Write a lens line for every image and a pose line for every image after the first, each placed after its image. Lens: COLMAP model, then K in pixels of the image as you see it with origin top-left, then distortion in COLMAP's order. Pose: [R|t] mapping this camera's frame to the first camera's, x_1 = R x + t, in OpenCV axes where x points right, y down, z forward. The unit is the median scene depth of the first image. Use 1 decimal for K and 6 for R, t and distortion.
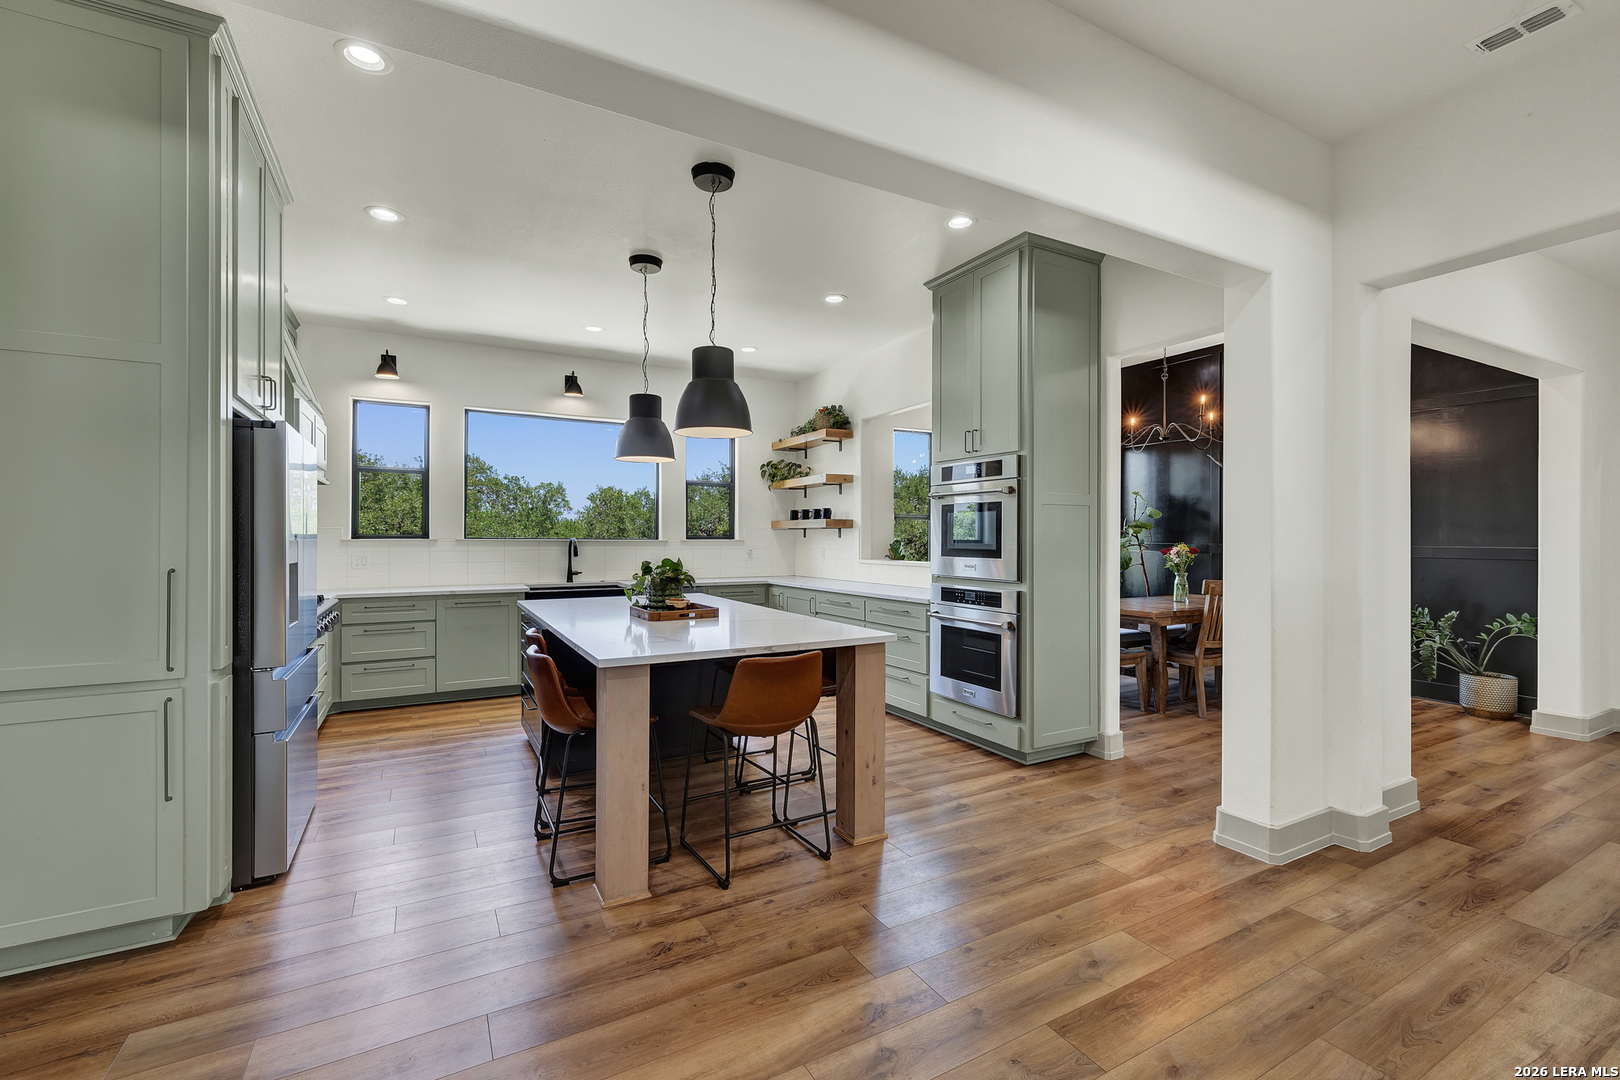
lens RADIAL K [[701.3, 0, 804.3], [0, 701.3, 538.0], [0, 0, 1]] dist [0.000765, 0.000343]
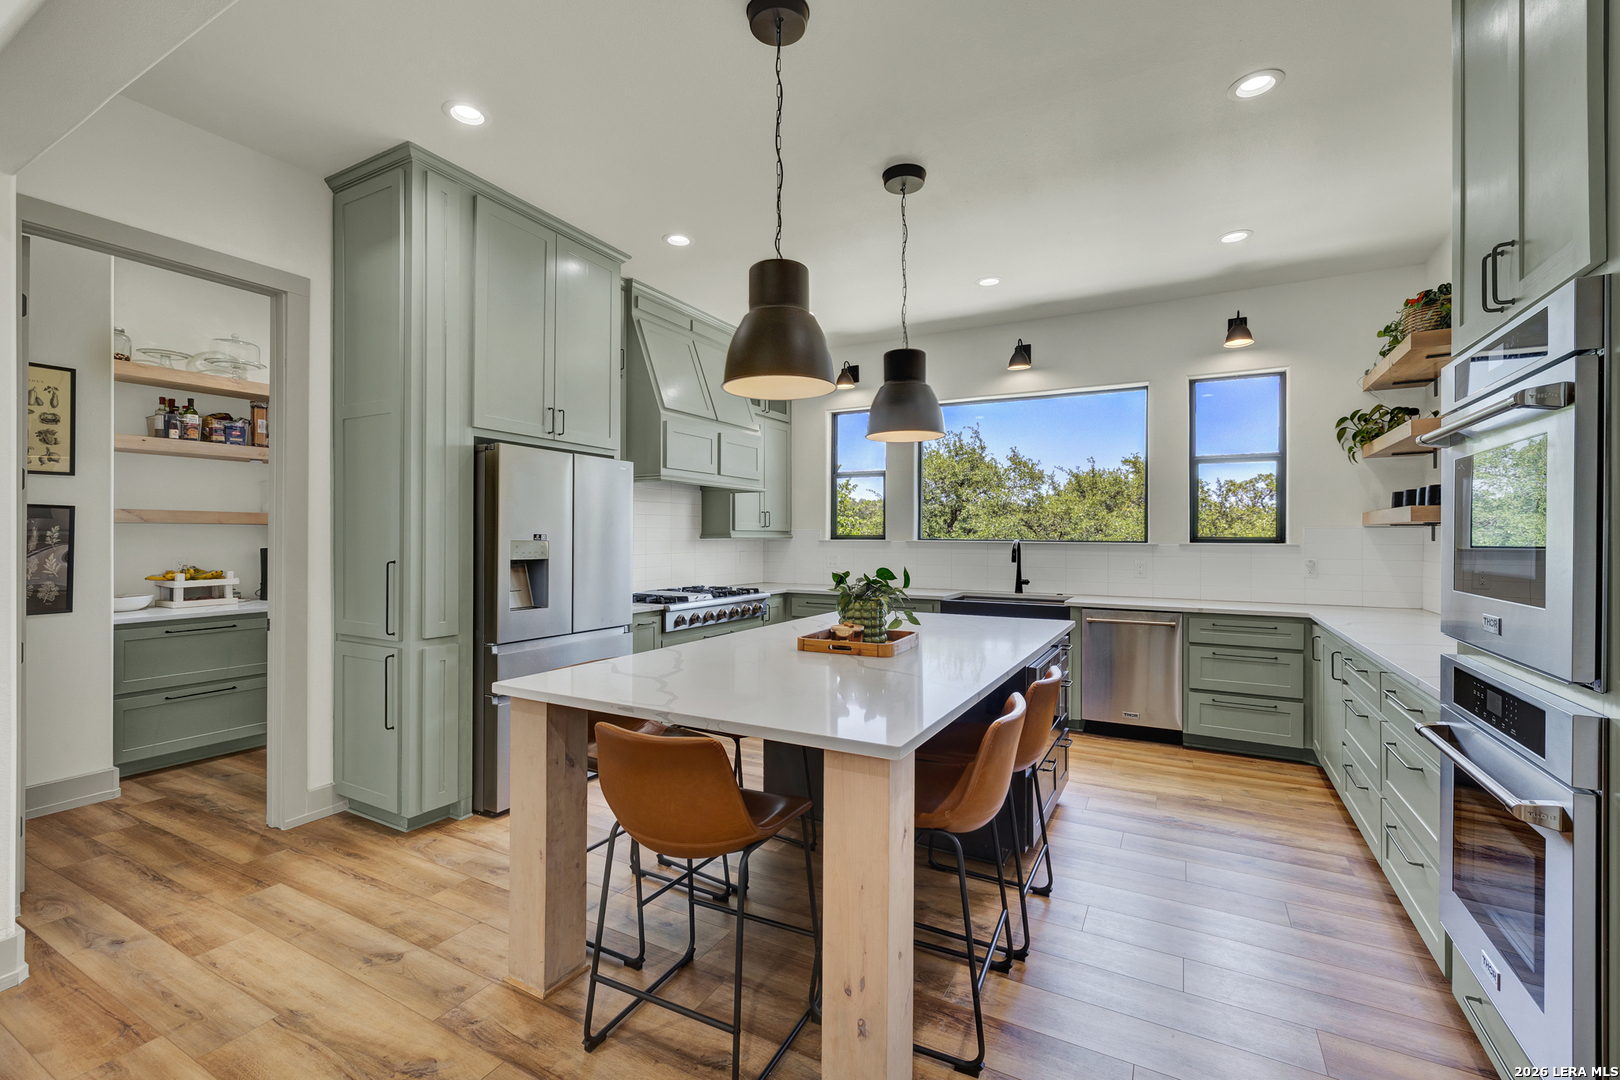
lens RADIAL K [[701.3, 0, 804.3], [0, 701.3, 538.0], [0, 0, 1]] dist [0.000765, 0.000343]
pose [[0.524158, 0.001038, -0.851620, 0.343370], [-0.003378, 0.999994, -0.000860, -0.000807], [0.851614, 0.003328, 0.524159, 0.481891]]
